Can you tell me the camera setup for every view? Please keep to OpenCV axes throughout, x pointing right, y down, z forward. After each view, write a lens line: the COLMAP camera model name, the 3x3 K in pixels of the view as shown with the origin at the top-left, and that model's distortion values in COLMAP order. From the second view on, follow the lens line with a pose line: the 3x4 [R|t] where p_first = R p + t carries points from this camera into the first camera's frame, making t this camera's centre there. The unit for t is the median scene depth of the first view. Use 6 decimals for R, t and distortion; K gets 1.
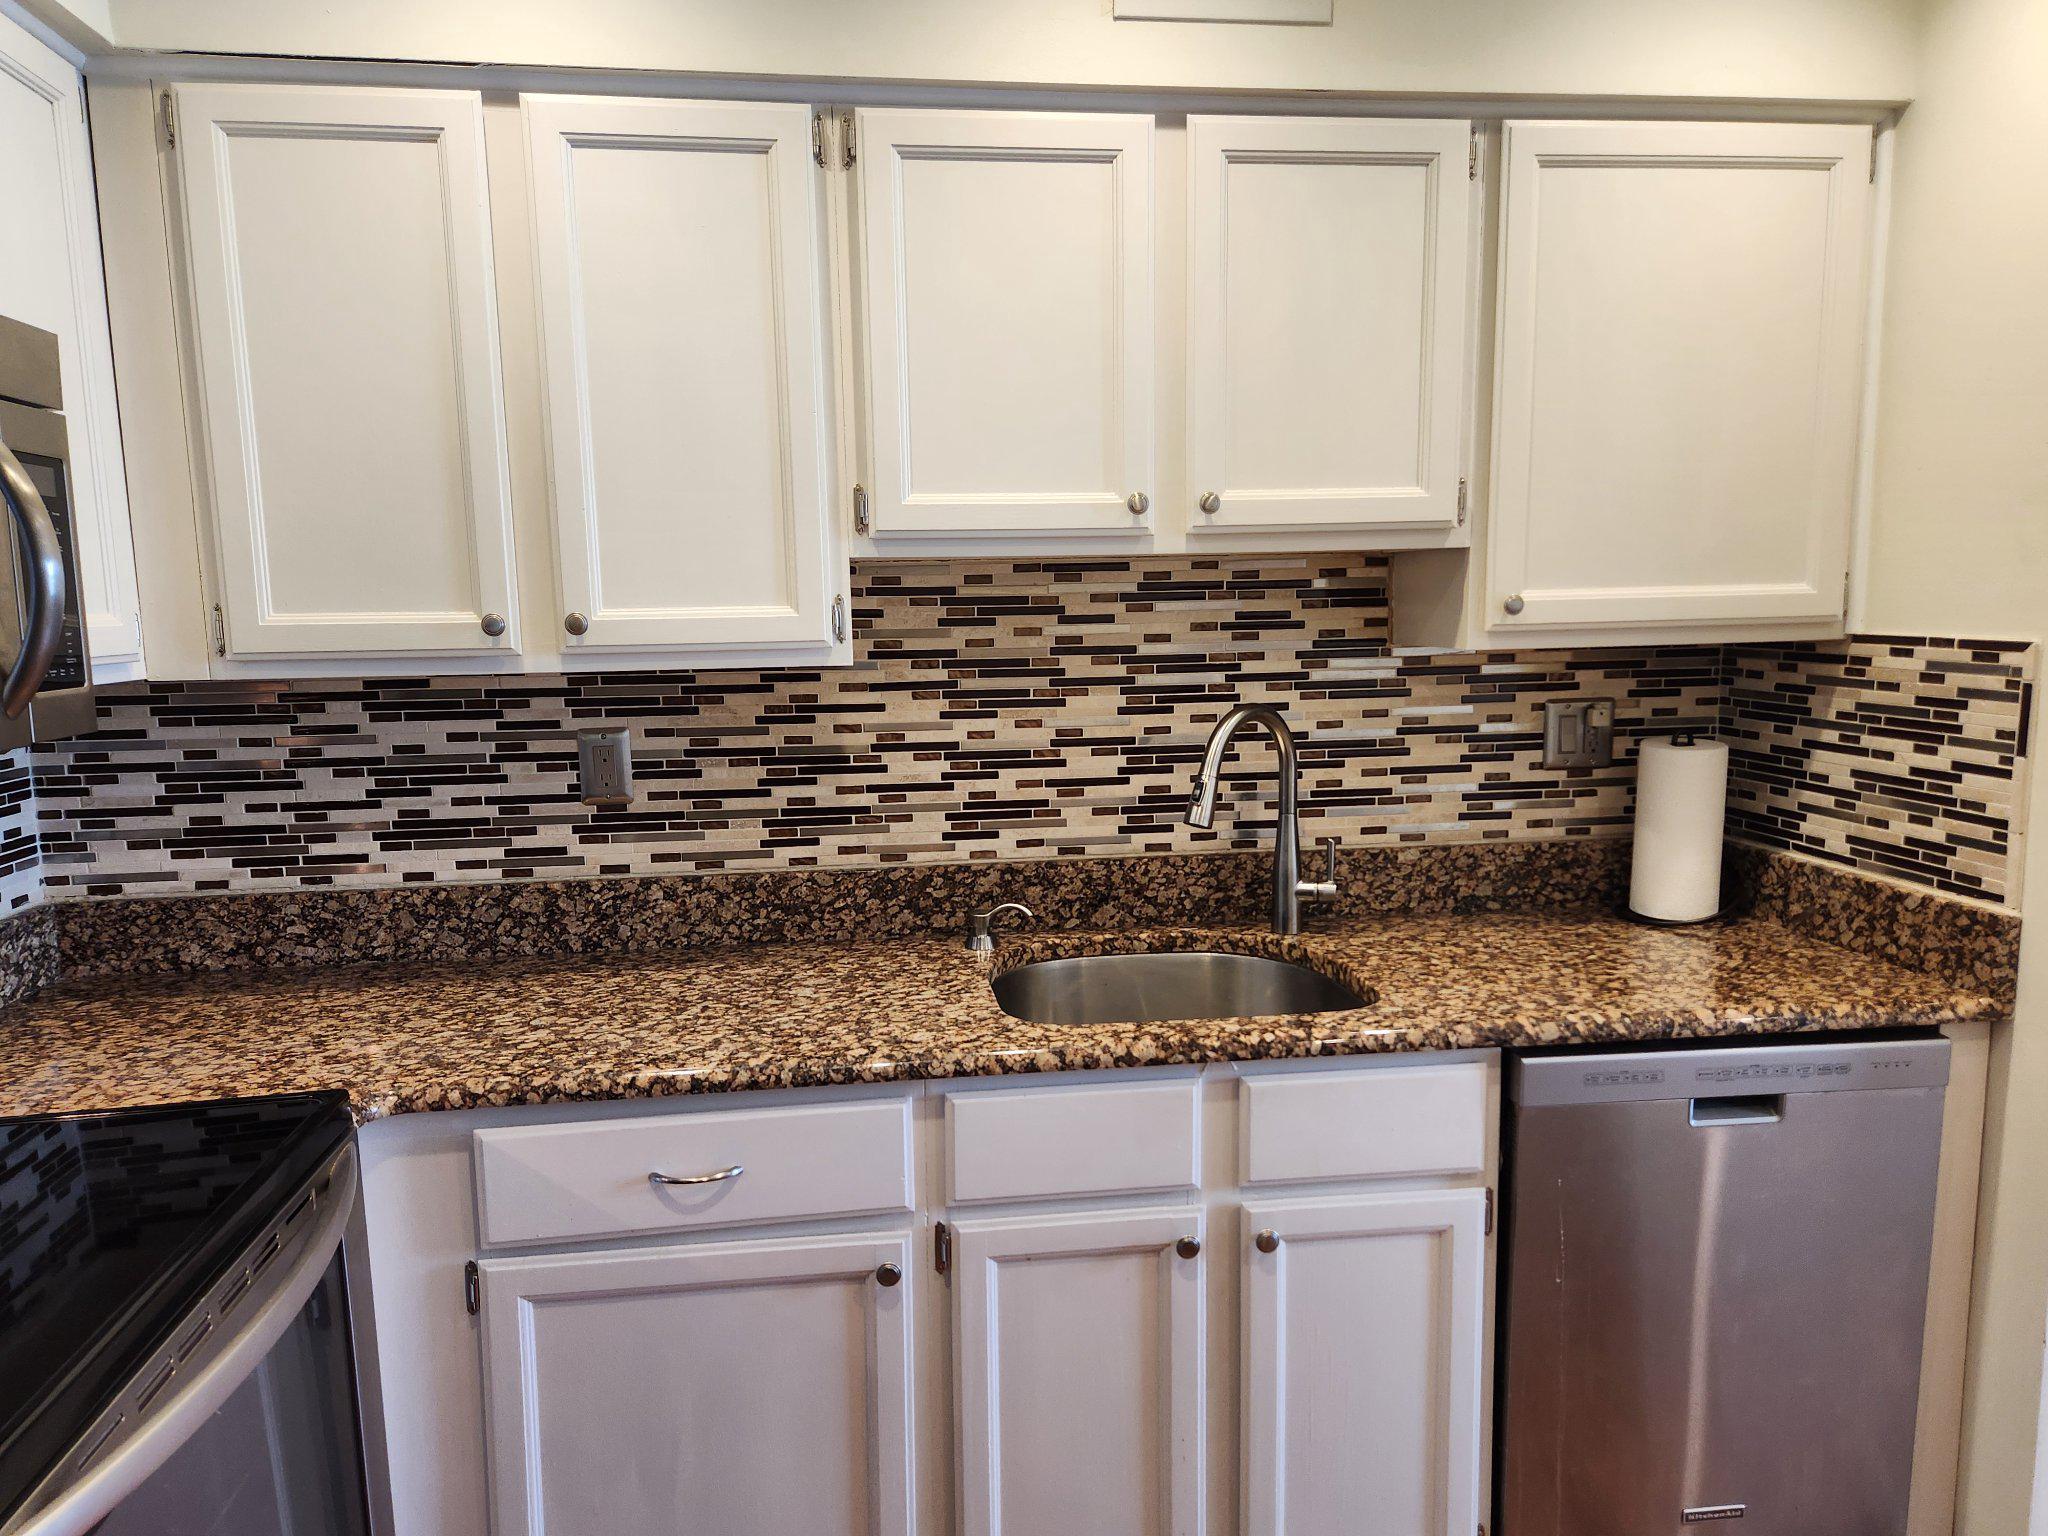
lens RADIAL K [[1431.6, 0, 1014.3], [0, 1431.6, 794.9], [0, 0, 1]] dist [0.081264, -0.073089]
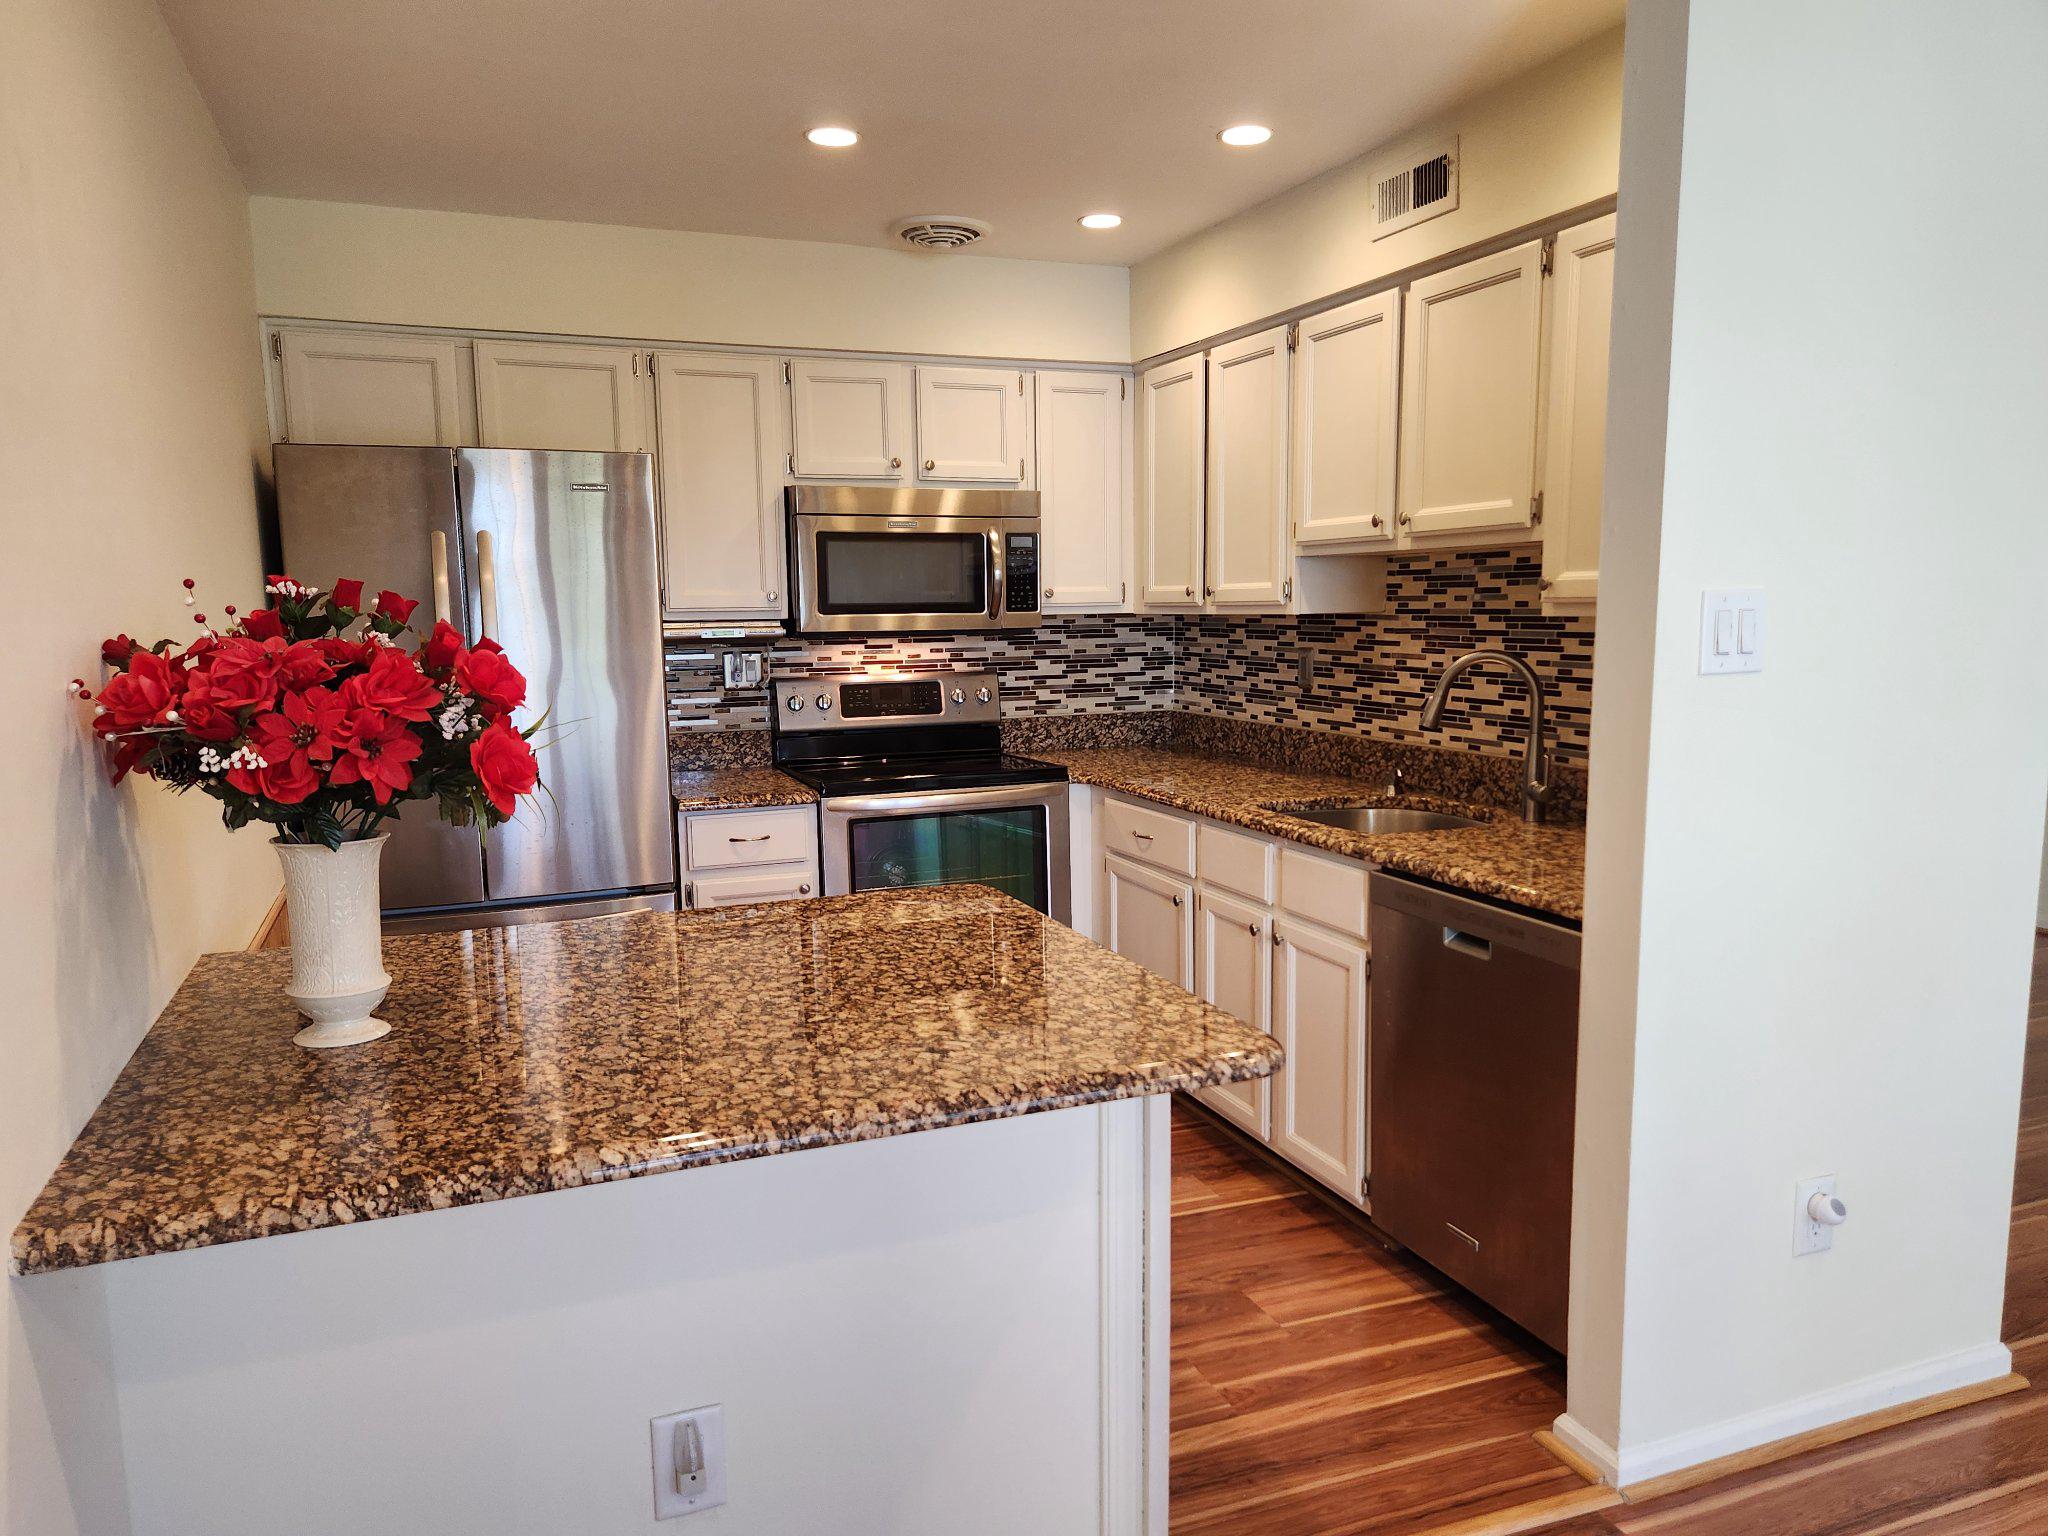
lens RADIAL K [[1431.6, 0, 1014.3], [0, 1431.6, 794.9], [0, 0, 1]] dist [0.081264, -0.073089]
pose [[0.241494, 0.145677, -0.959406, 1.432376], [-0.127578, 0.984853, 0.117428, -0.028473], [0.961979, 0.094041, 0.256421, 0.174301]]
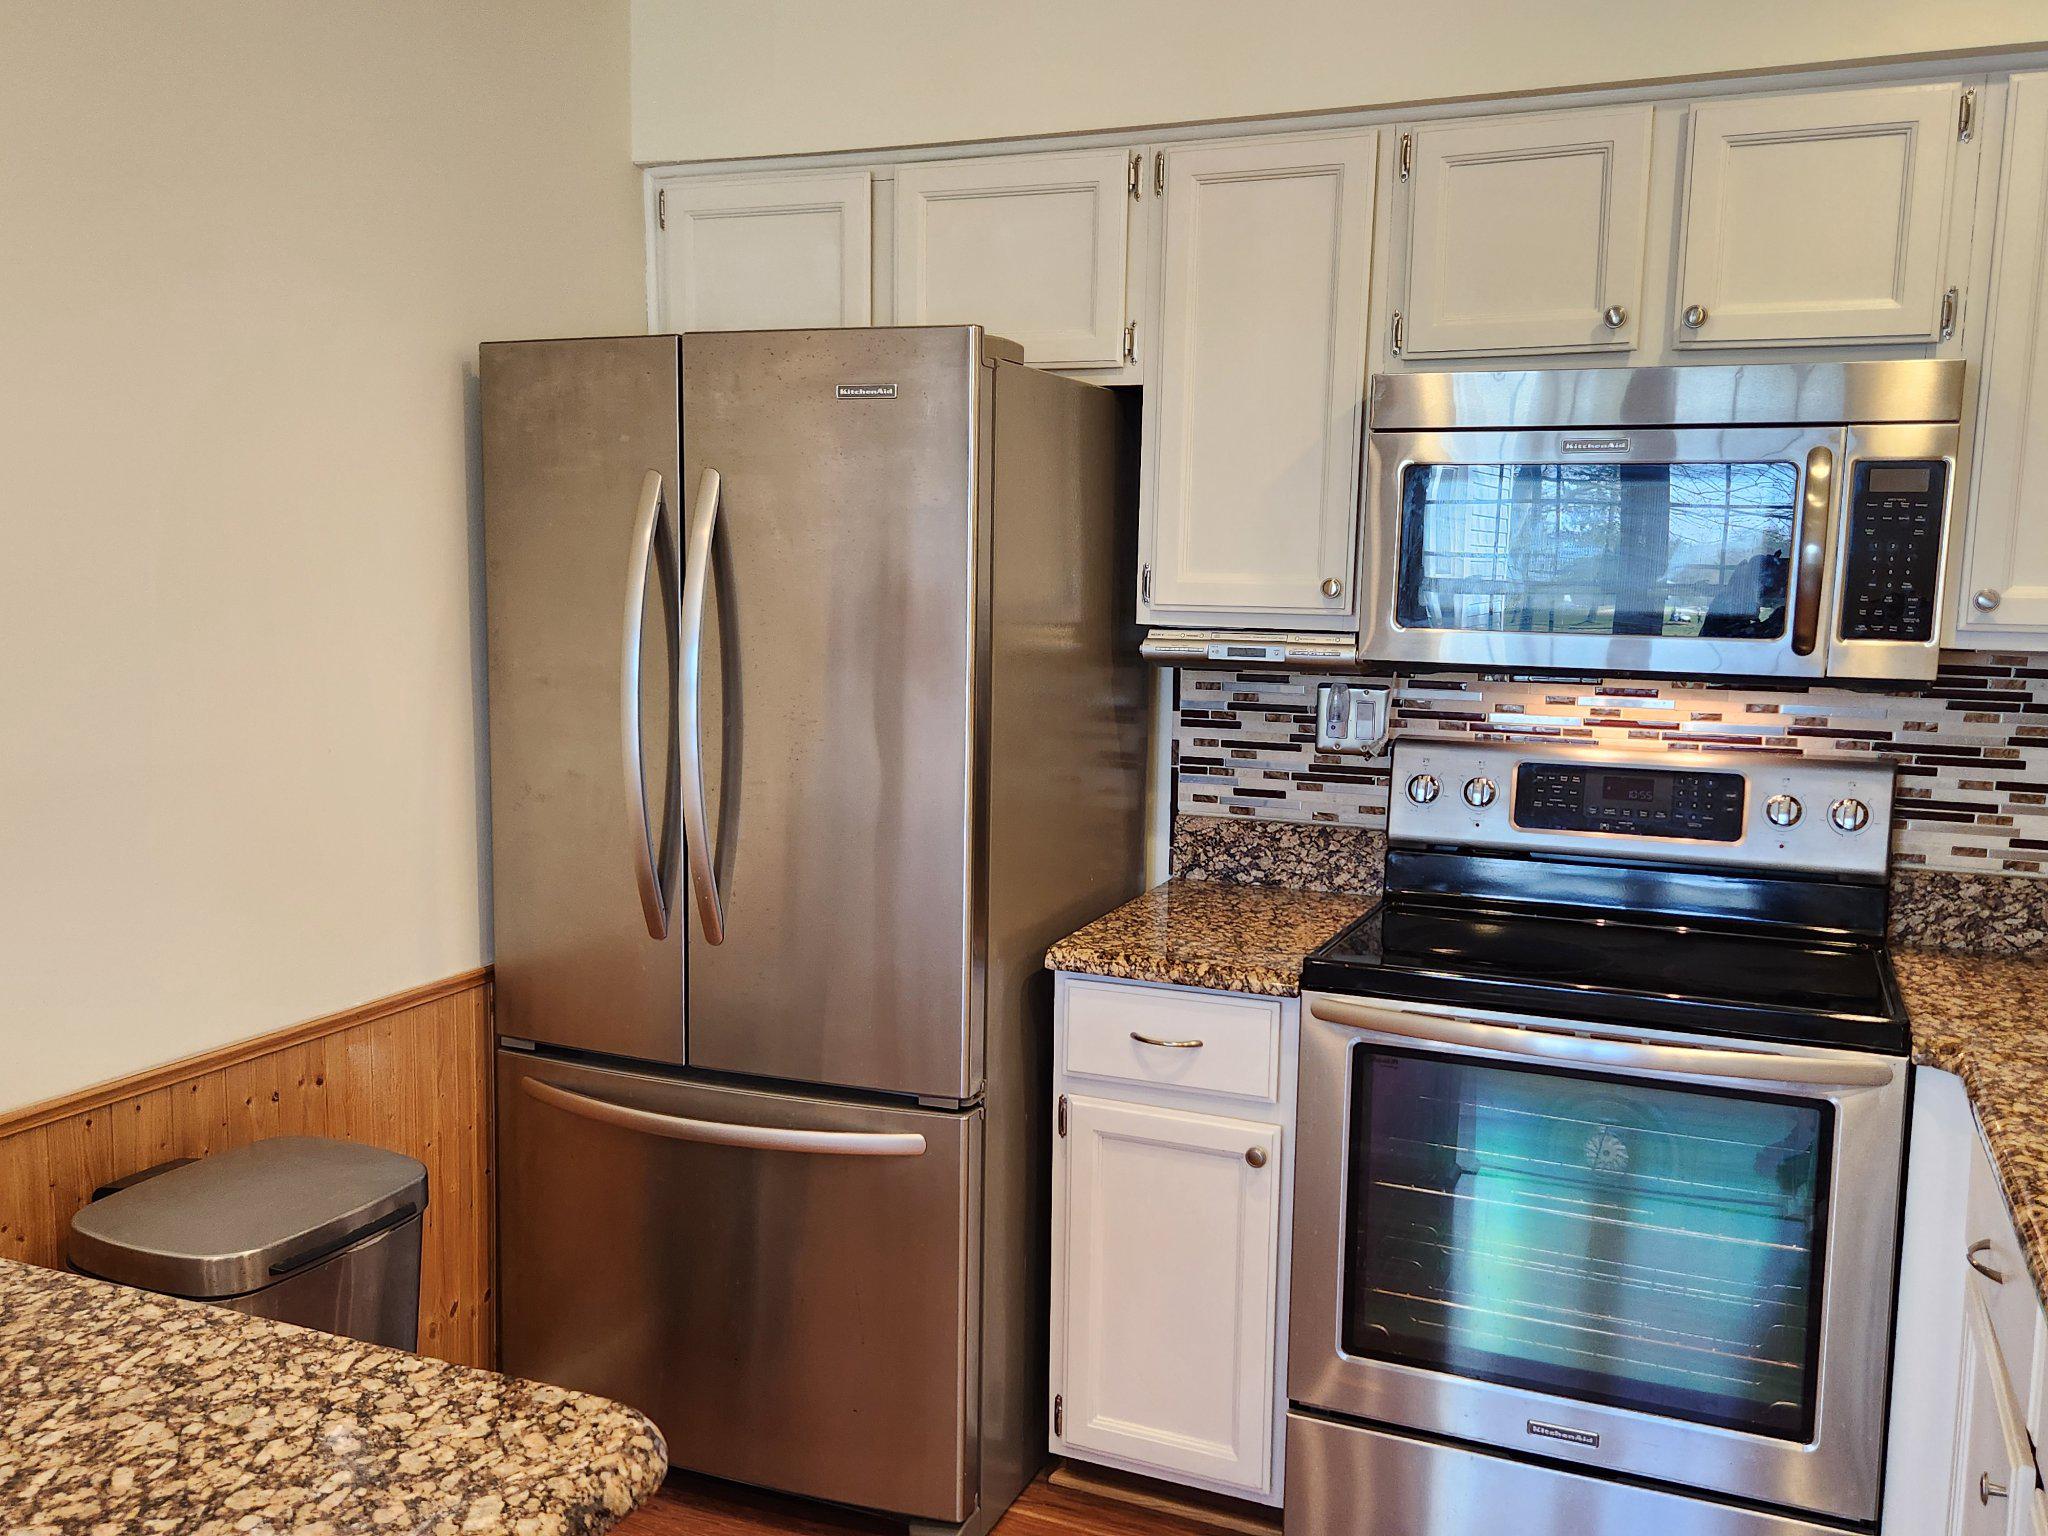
lens RADIAL K [[1760.2, 0, 1011.3], [0, 1760.2, 792.8], [0, 0, 1]] dist [0.098931, -0.115858]
pose [[-0.508712, 0.122586, -0.852165, 0.715641], [-0.130405, 0.967419, 0.217013, -0.119070], [0.851003, 0.221524, -0.476152, 0.729075]]
